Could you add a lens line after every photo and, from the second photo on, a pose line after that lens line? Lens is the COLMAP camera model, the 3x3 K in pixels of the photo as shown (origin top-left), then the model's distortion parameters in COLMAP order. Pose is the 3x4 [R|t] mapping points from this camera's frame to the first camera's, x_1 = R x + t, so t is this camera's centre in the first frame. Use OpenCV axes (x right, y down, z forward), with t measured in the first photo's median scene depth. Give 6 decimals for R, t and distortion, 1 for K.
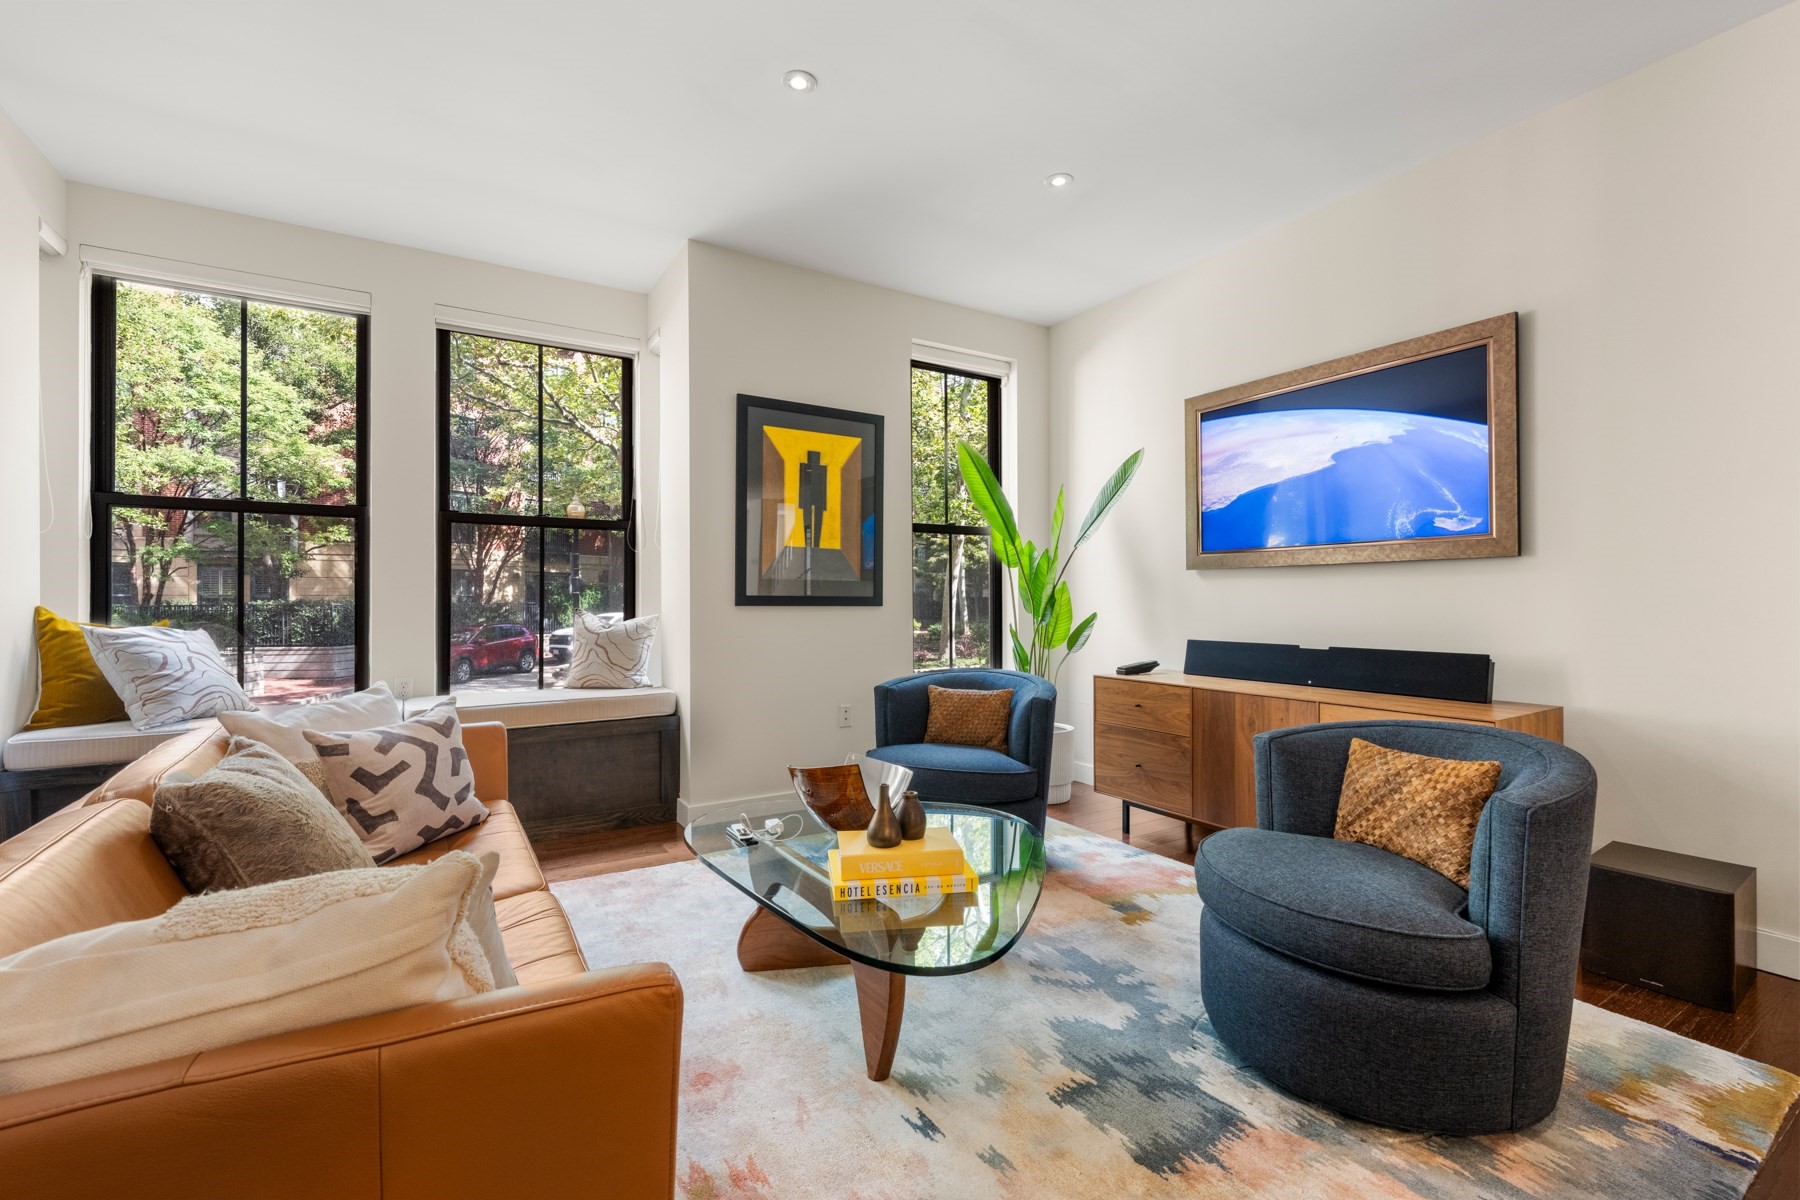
lens RADIAL K [[774.1, 0, 900.0], [0, 774.1, 600.0], [0, 0, 1]] dist [-0.004059, -0.000737]
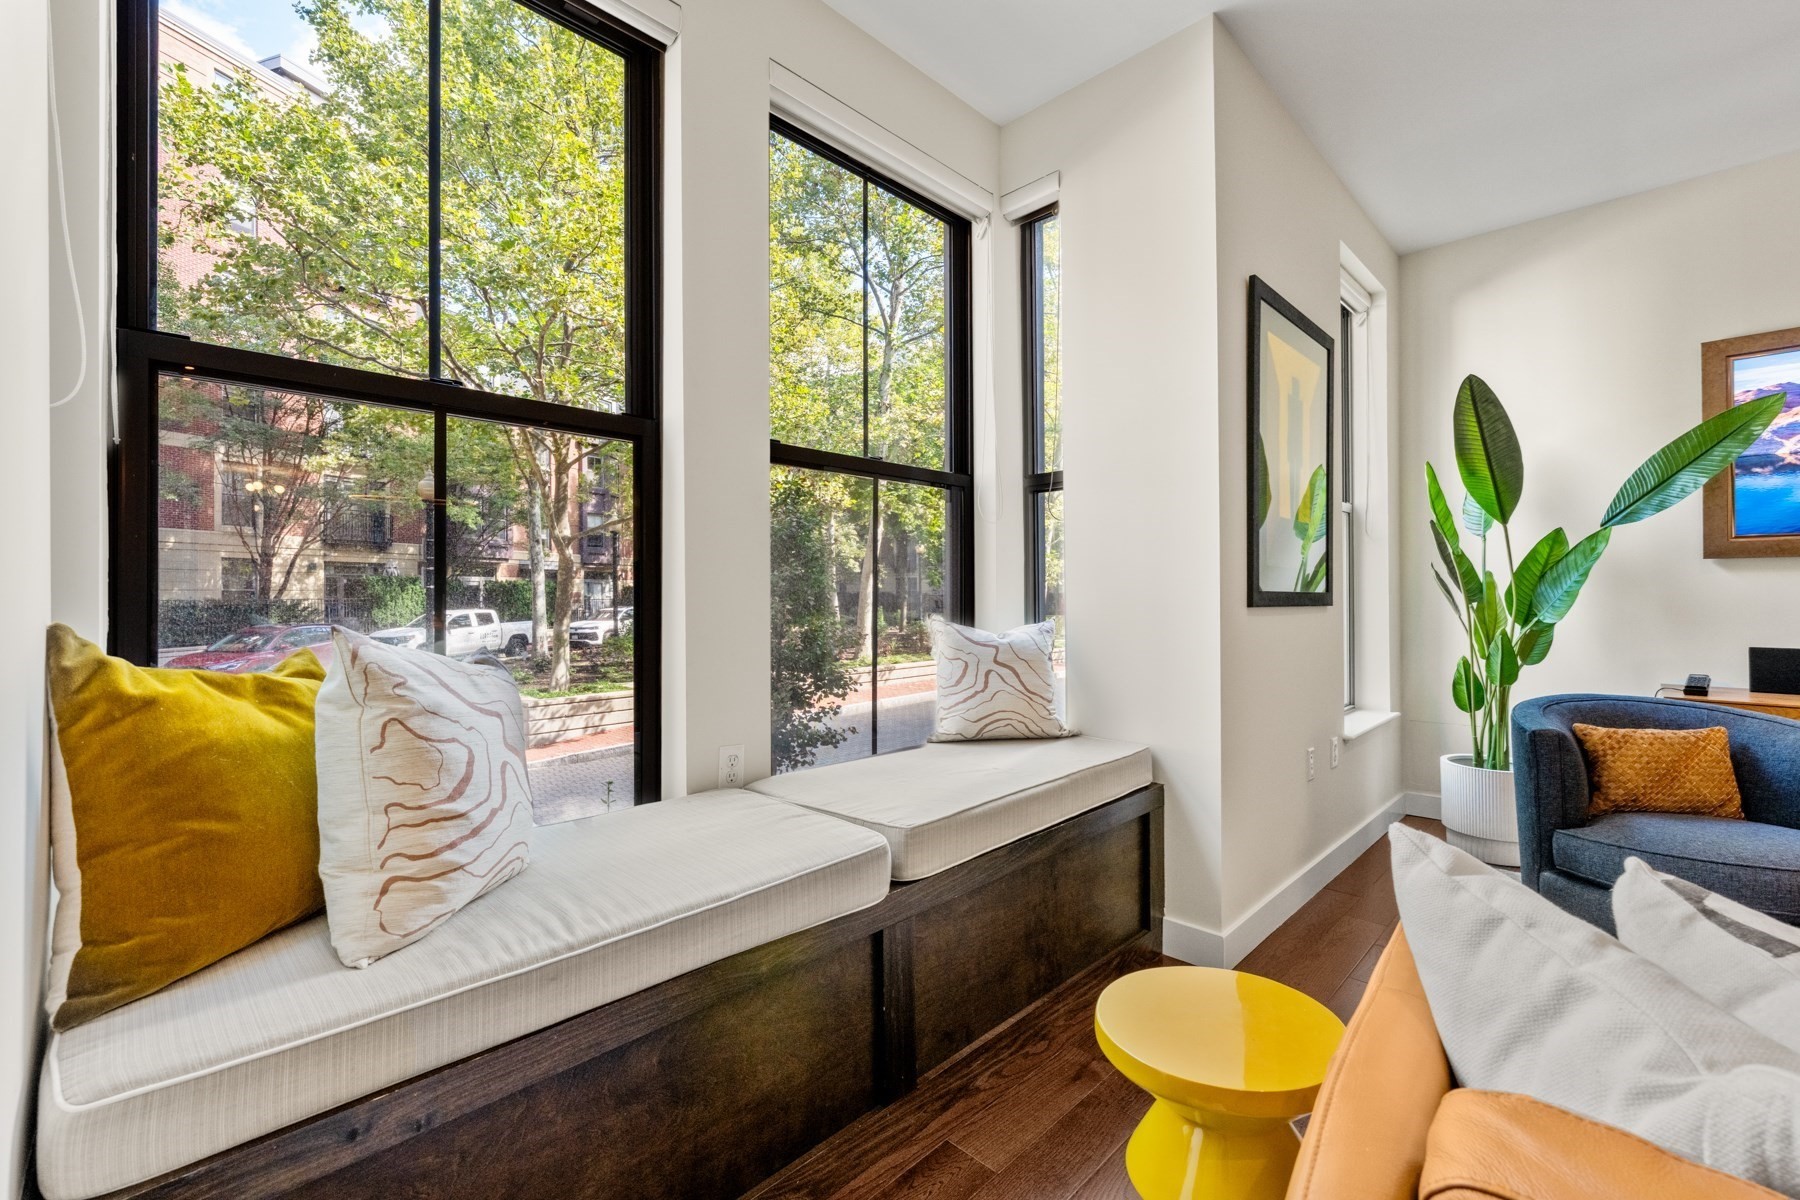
lens RADIAL K [[769.6, 0, 900.0], [0, 769.6, 600.0], [0, 0, 1]] dist [-0.001925, -0.000114]
pose [[0.974073, -0.004005, 0.226197, -0.634443], [0.002373, 0.999969, 0.007488, -0.004183], [-0.226220, -0.006757, 0.974053, 0.447362]]
